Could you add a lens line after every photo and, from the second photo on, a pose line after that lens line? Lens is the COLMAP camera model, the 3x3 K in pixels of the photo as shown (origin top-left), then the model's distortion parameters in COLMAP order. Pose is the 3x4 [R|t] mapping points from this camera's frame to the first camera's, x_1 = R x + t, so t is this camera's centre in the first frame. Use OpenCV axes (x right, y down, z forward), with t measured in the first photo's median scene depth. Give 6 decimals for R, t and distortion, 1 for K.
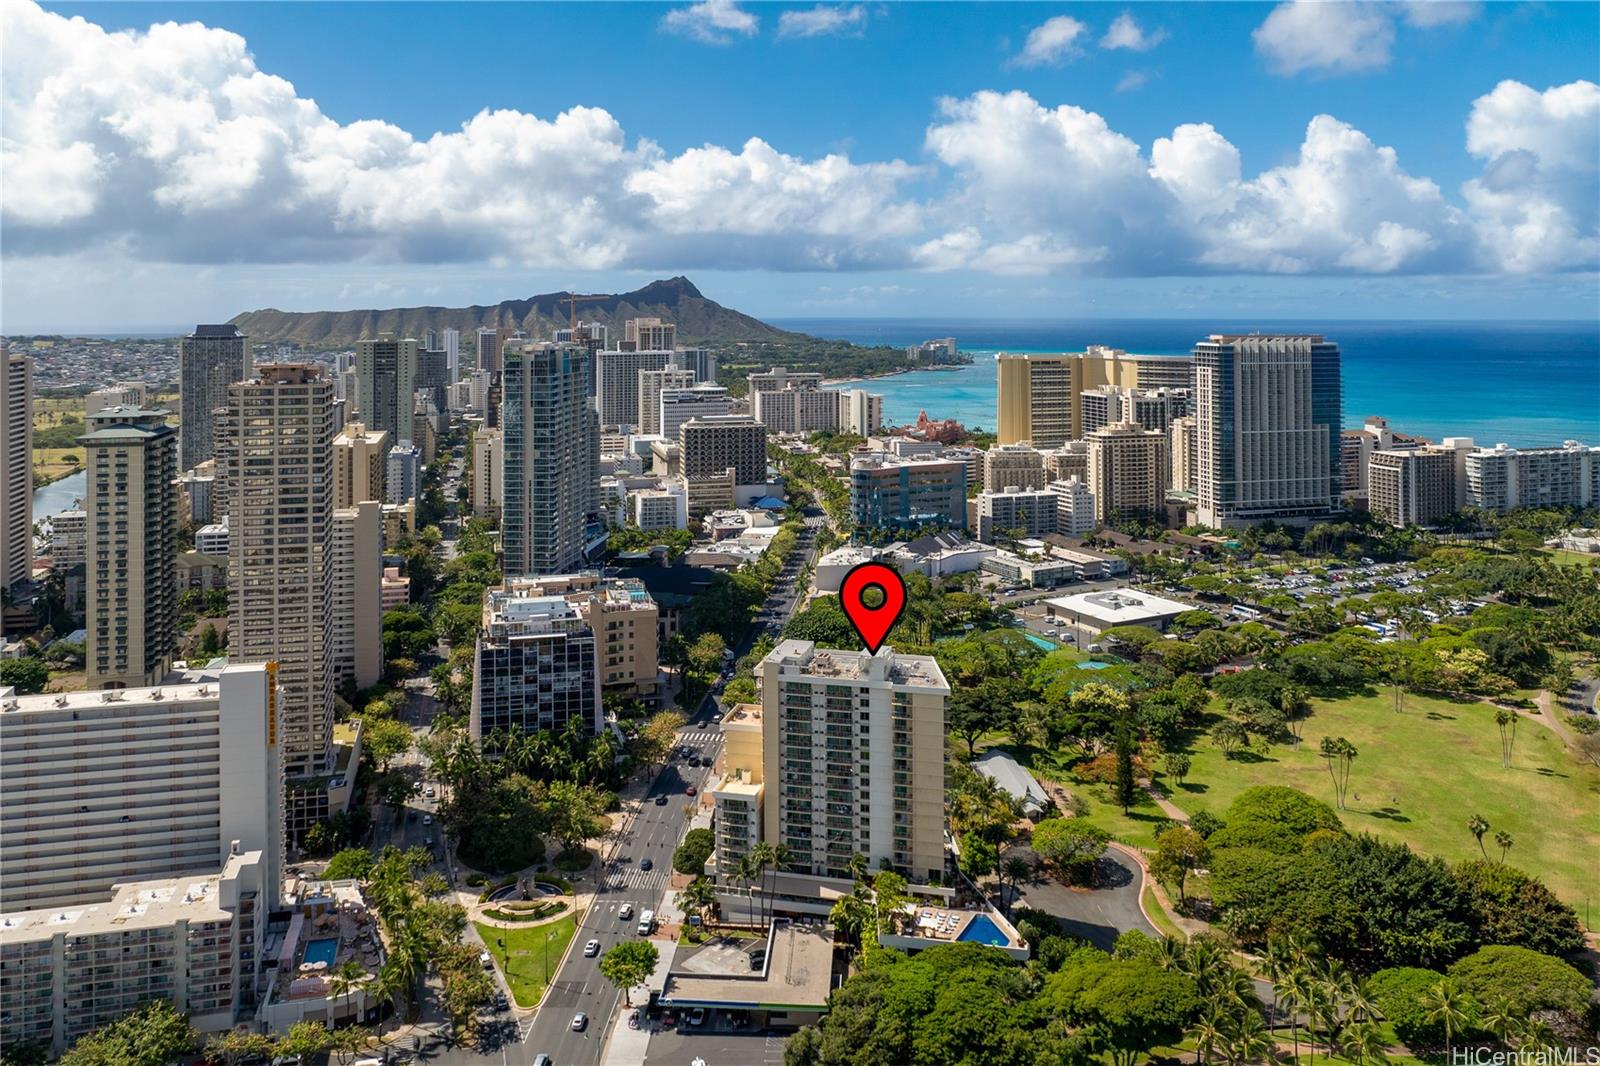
lens RADIAL K [[1285.6, 0, 797.9], [0, 1285.6, 388.3], [0, 0, 1]] dist [-0.001733, -0.005363]
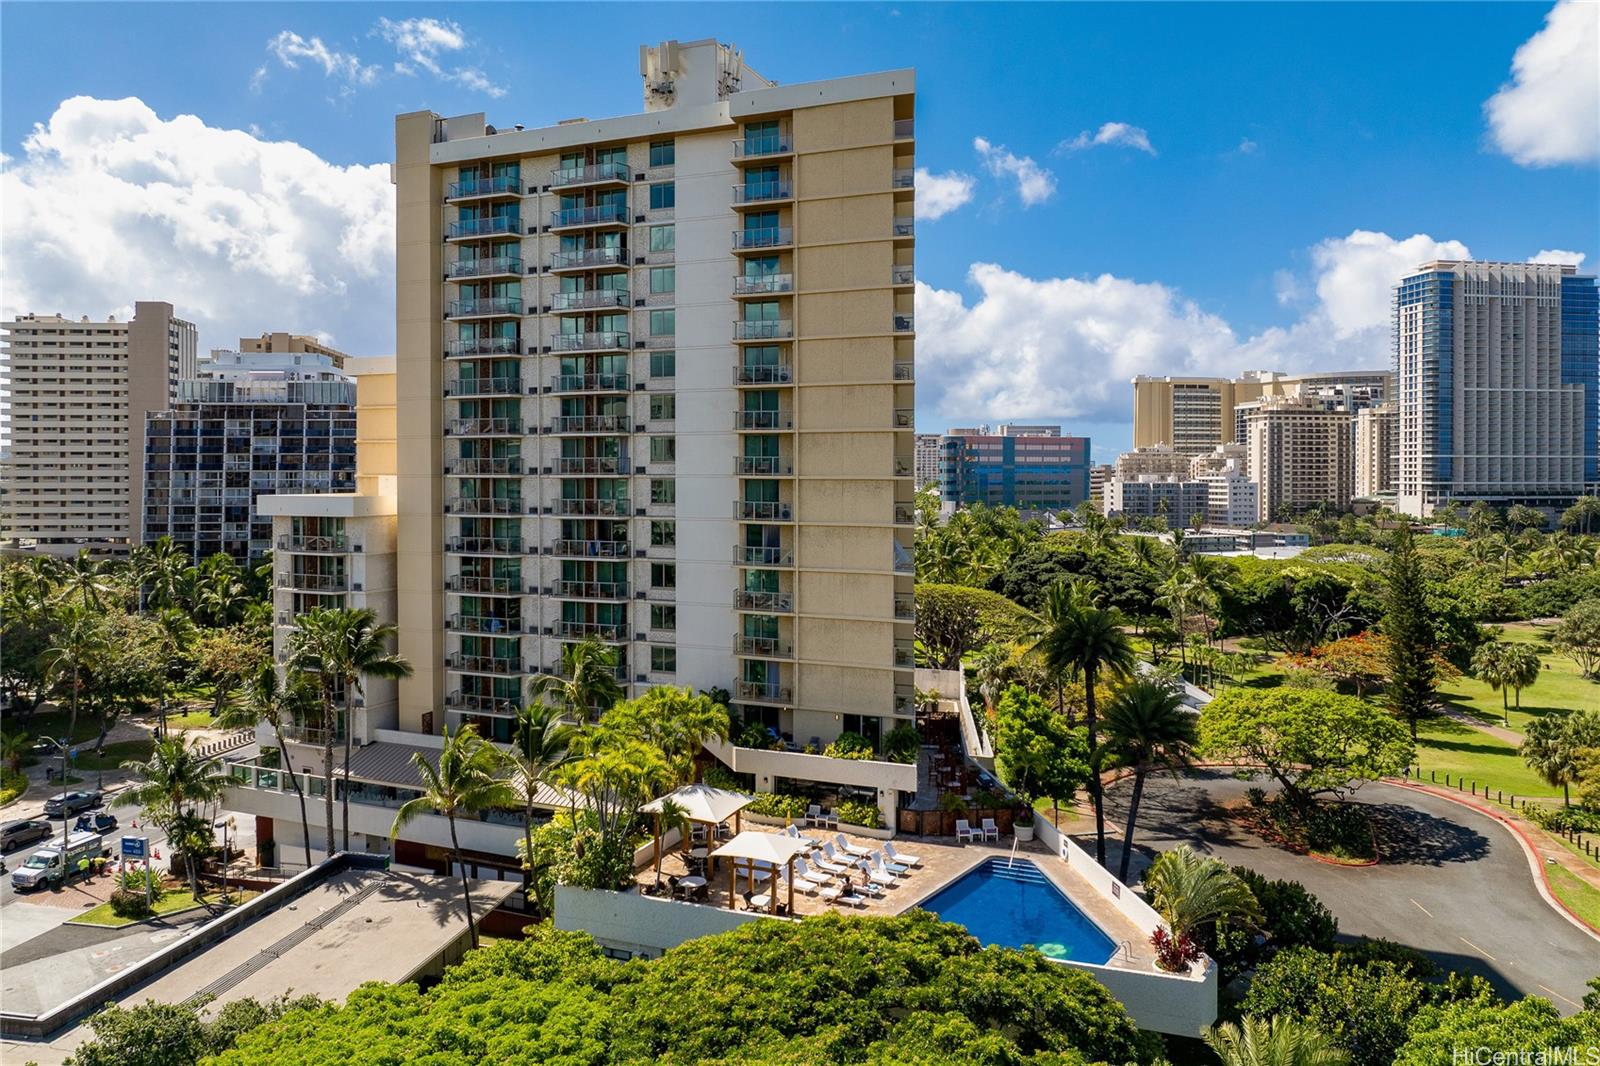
lens RADIAL K [[1154.2, 0, 807.6], [0, 1154.2, 520.0], [0, 0, 1]] dist [0.007717, -0.052081]
pose [[0.992248, 0.018102, -0.122950, 0.092653], [-0.020404, 0.999639, -0.017493, 0.247872], [0.122589, 0.019866, 0.992259, 0.545921]]
